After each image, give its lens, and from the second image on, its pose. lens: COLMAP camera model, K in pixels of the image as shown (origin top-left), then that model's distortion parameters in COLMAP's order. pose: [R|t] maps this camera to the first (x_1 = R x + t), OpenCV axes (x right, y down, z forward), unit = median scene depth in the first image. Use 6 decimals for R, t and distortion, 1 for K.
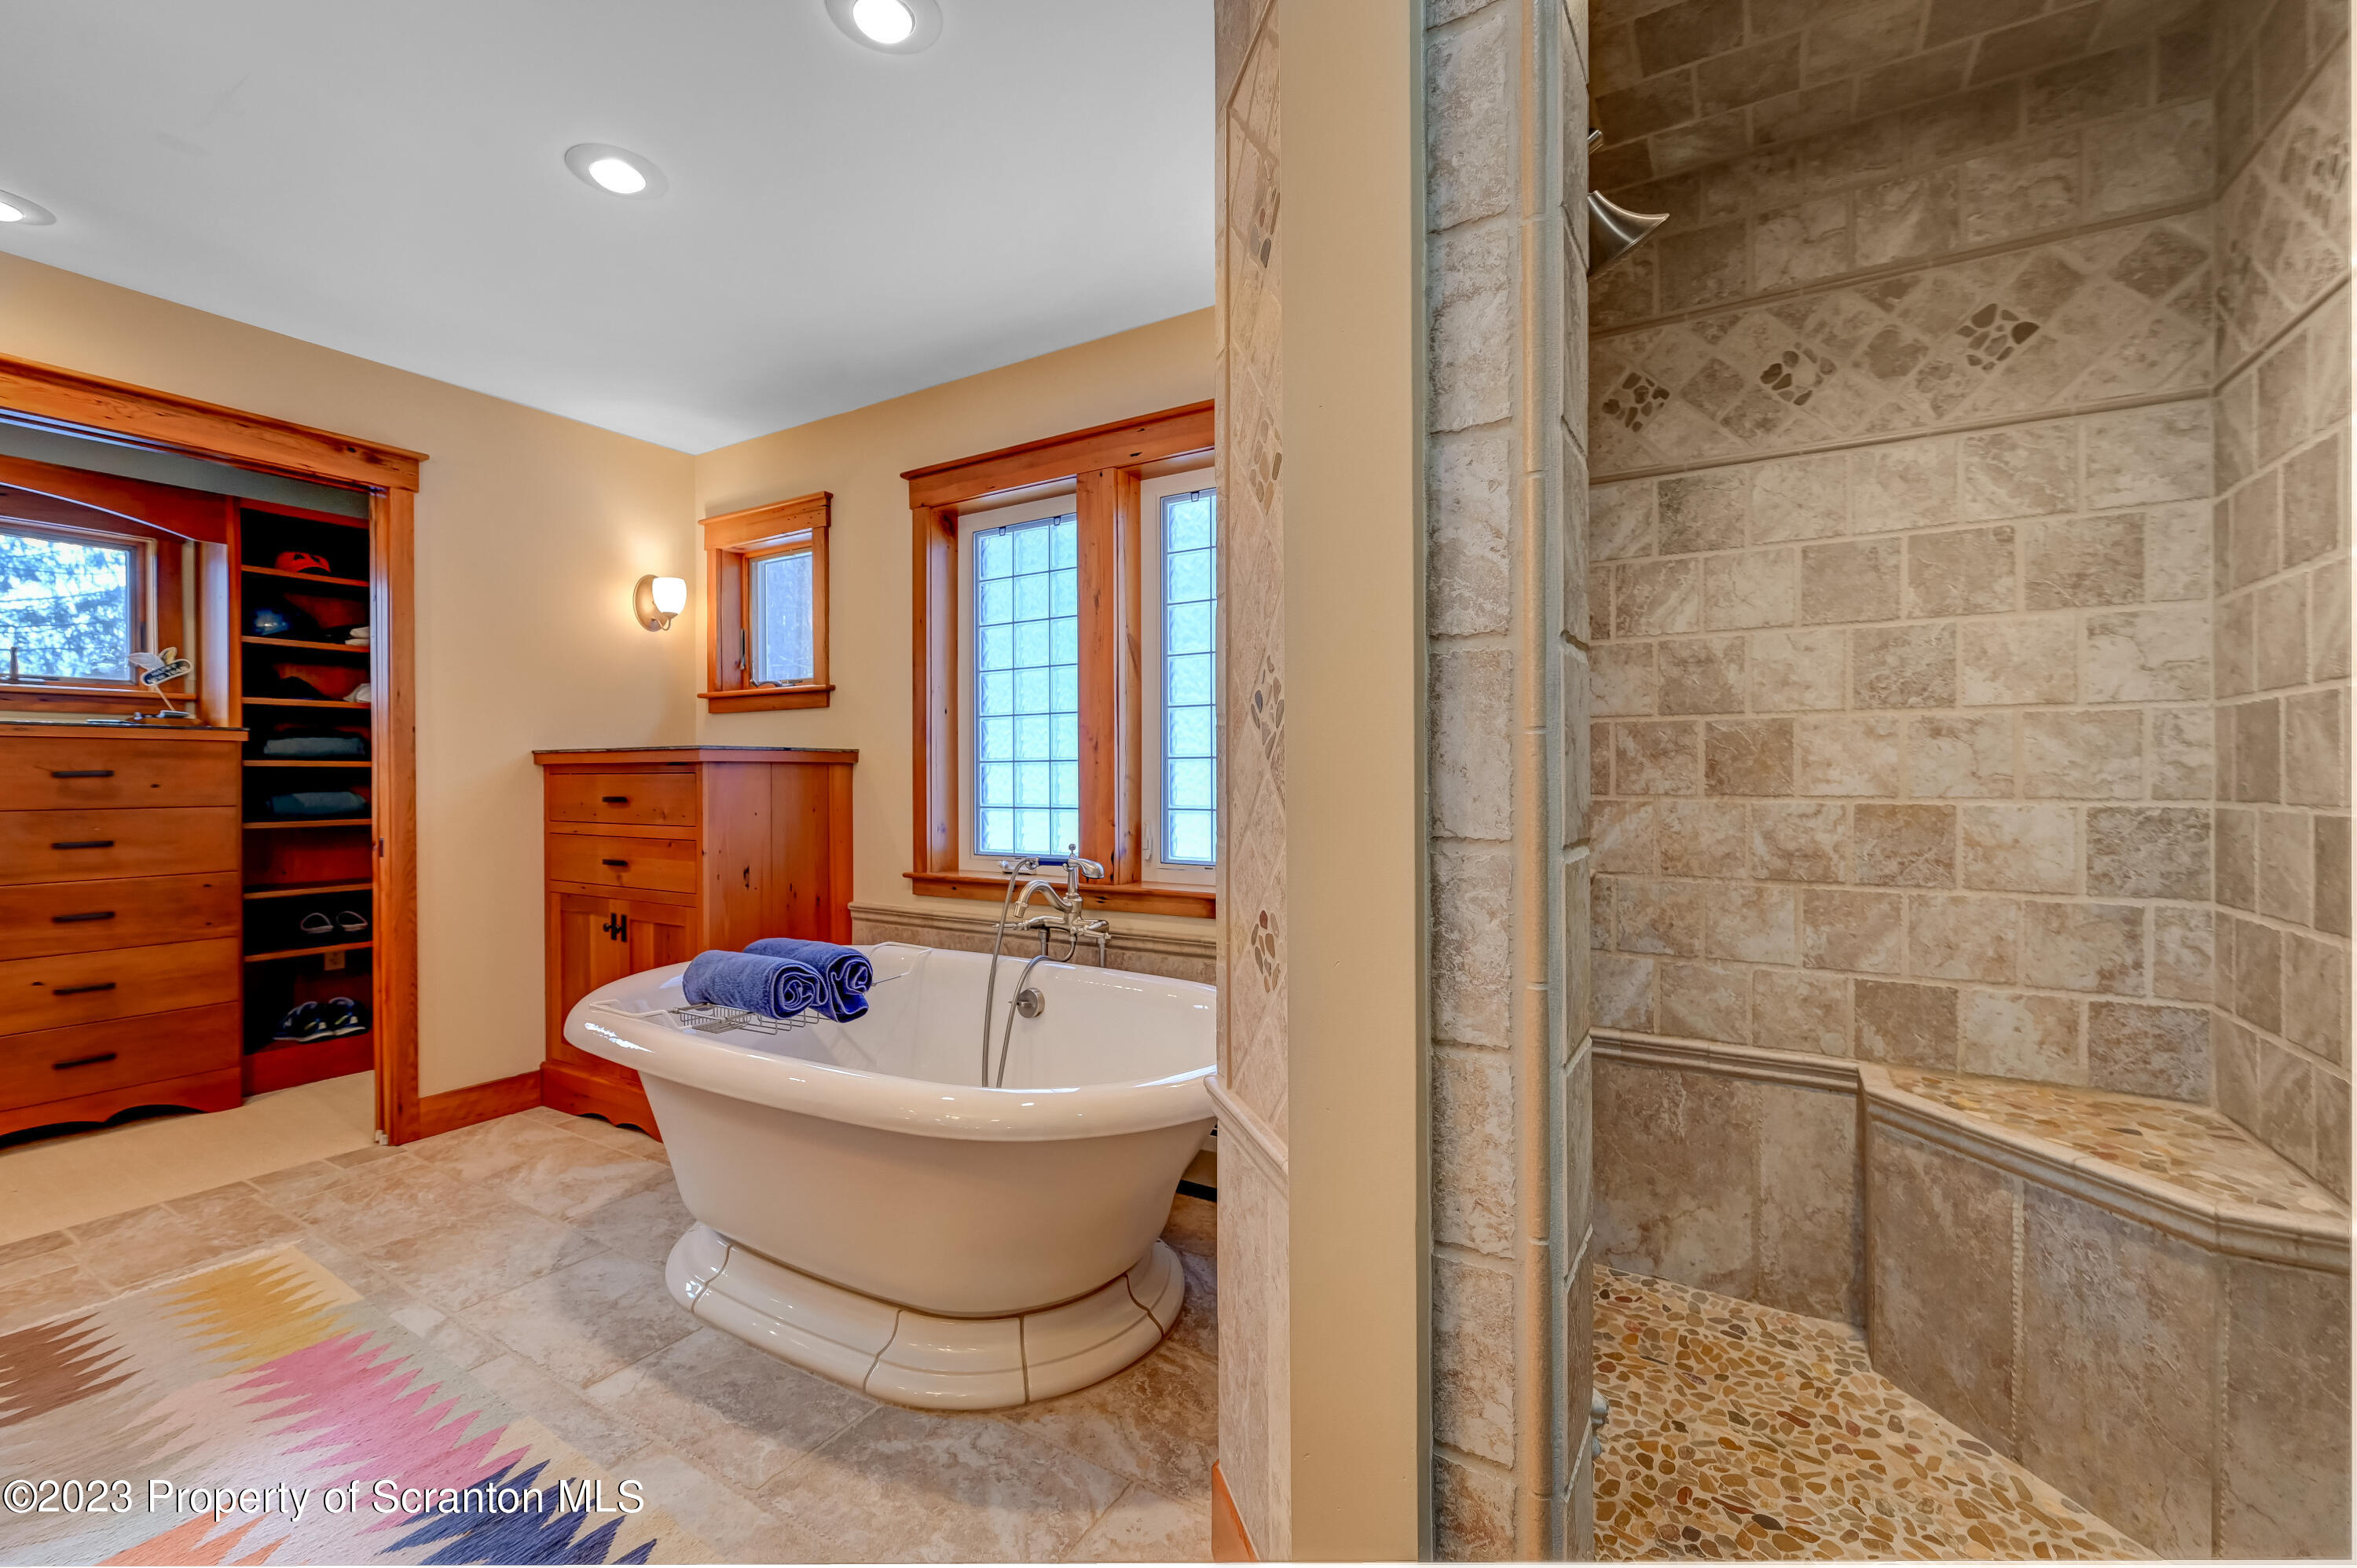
lens RADIAL K [[960.1, 0, 1196.1], [0, 960.1, 773.9], [0, 0, 1]] dist [-0.008591, 0.000767]
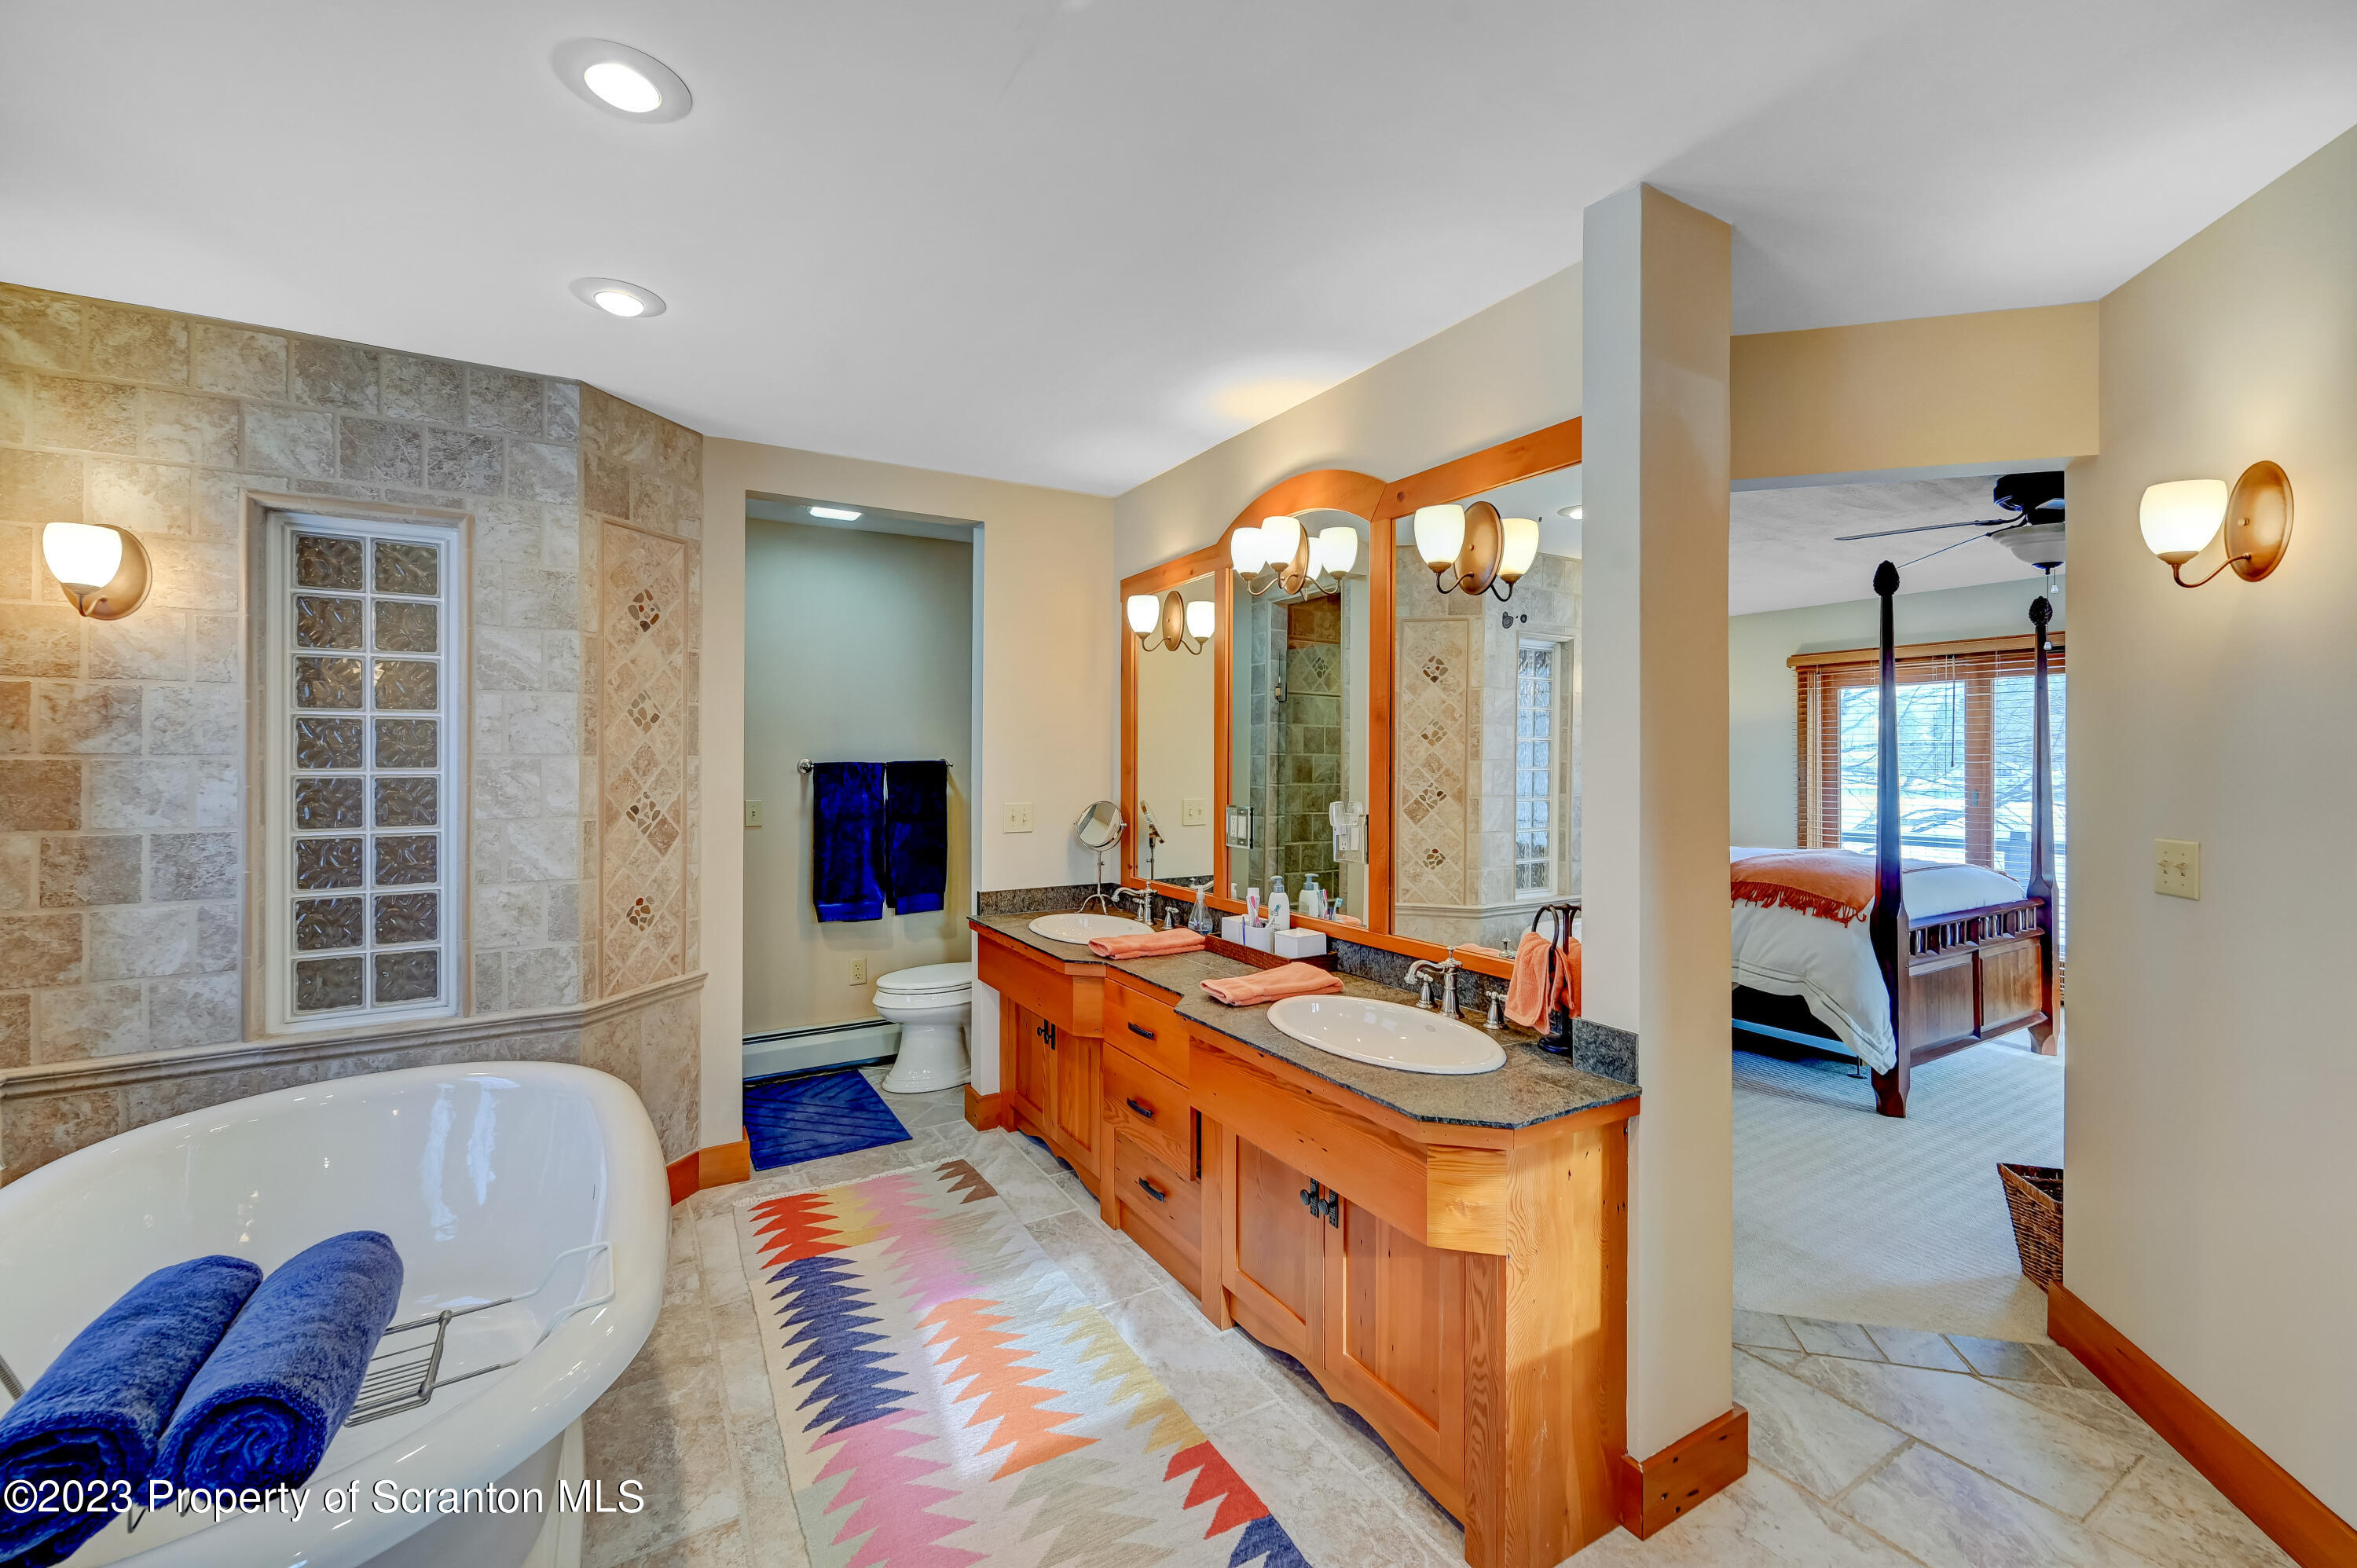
lens RADIAL K [[963.9, 0, 1171.0], [0, 963.9, 765.1], [0, 0, 1]] dist [0.000588, 0.002989]
pose [[-0.871131, 0.003962, 0.491034, -0.873227], [0.006228, 0.999976, 0.002981, -0.072479], [-0.491010, 0.005655, -0.871135, 0.943579]]
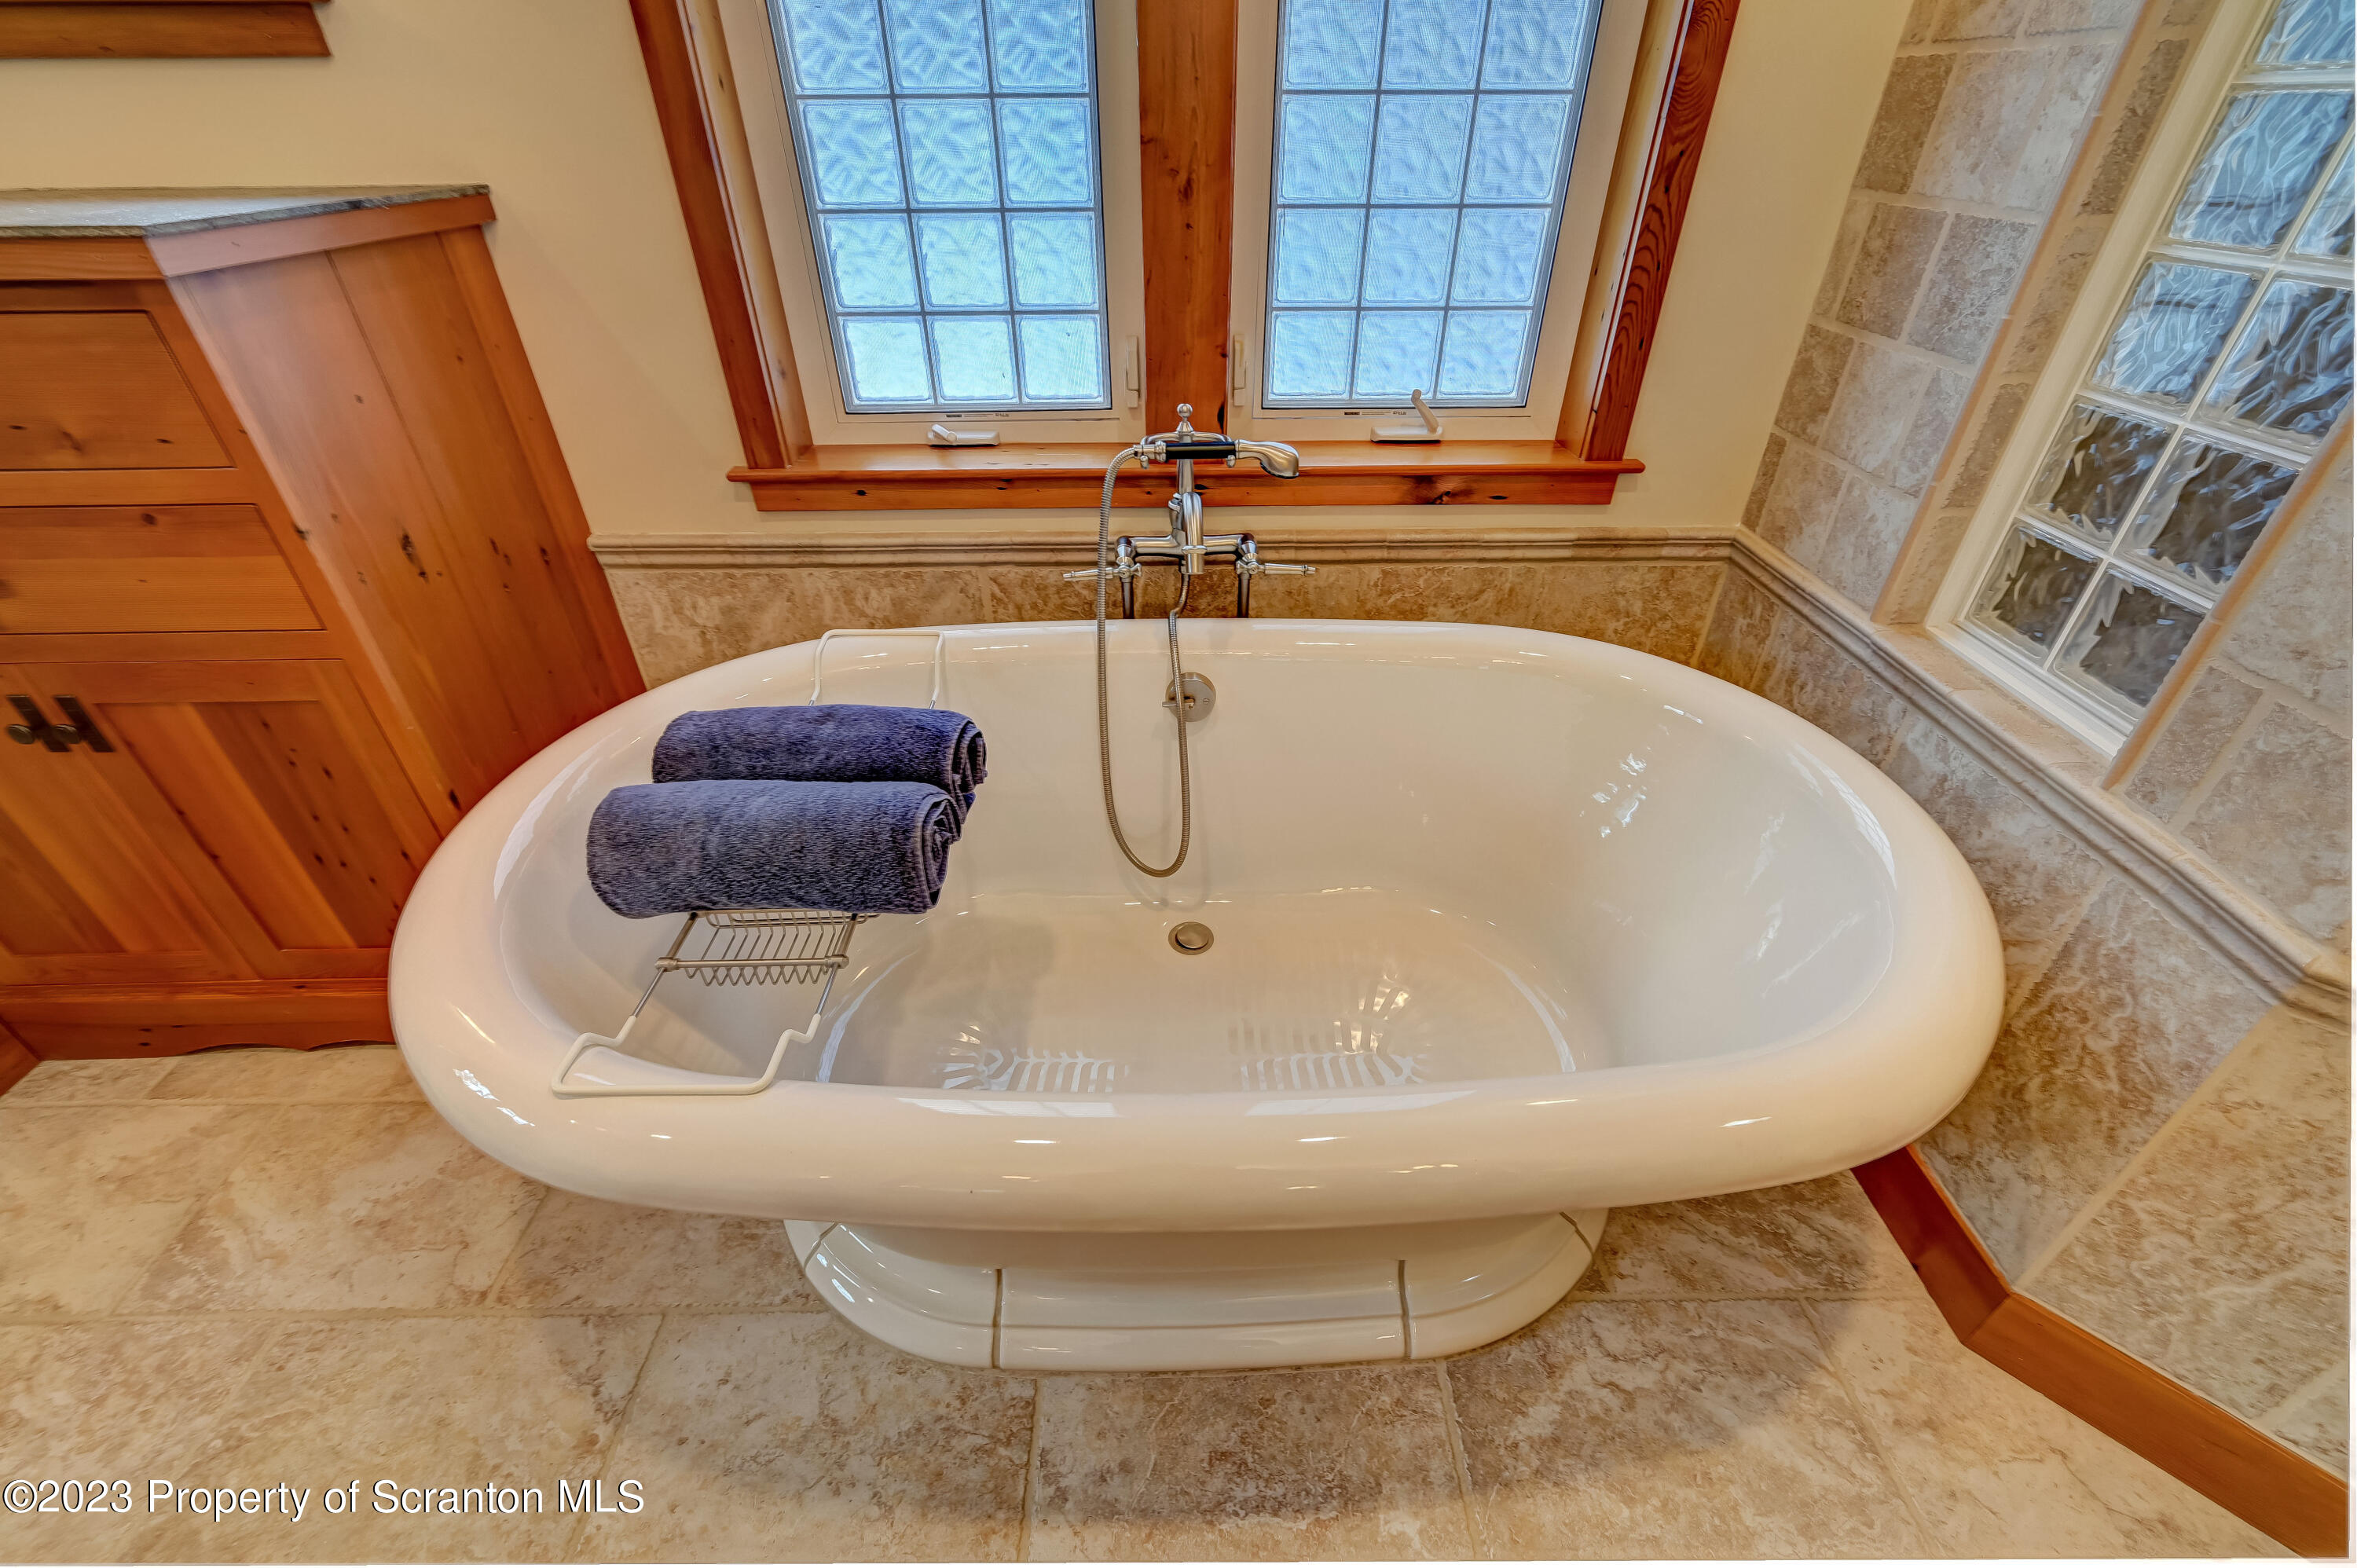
lens RADIAL K [[960.1, 0, 1180.2], [0, 960.1, 779.4], [0, 0, 1]] dist [-0.008591, 0.000767]
pose [[0.855669, -0.292942, 0.426633, -0.382637], [-0.002586, 0.821944, 0.569562, -0.055304], [-0.517517, -0.488460, 0.702555, 0.465060]]
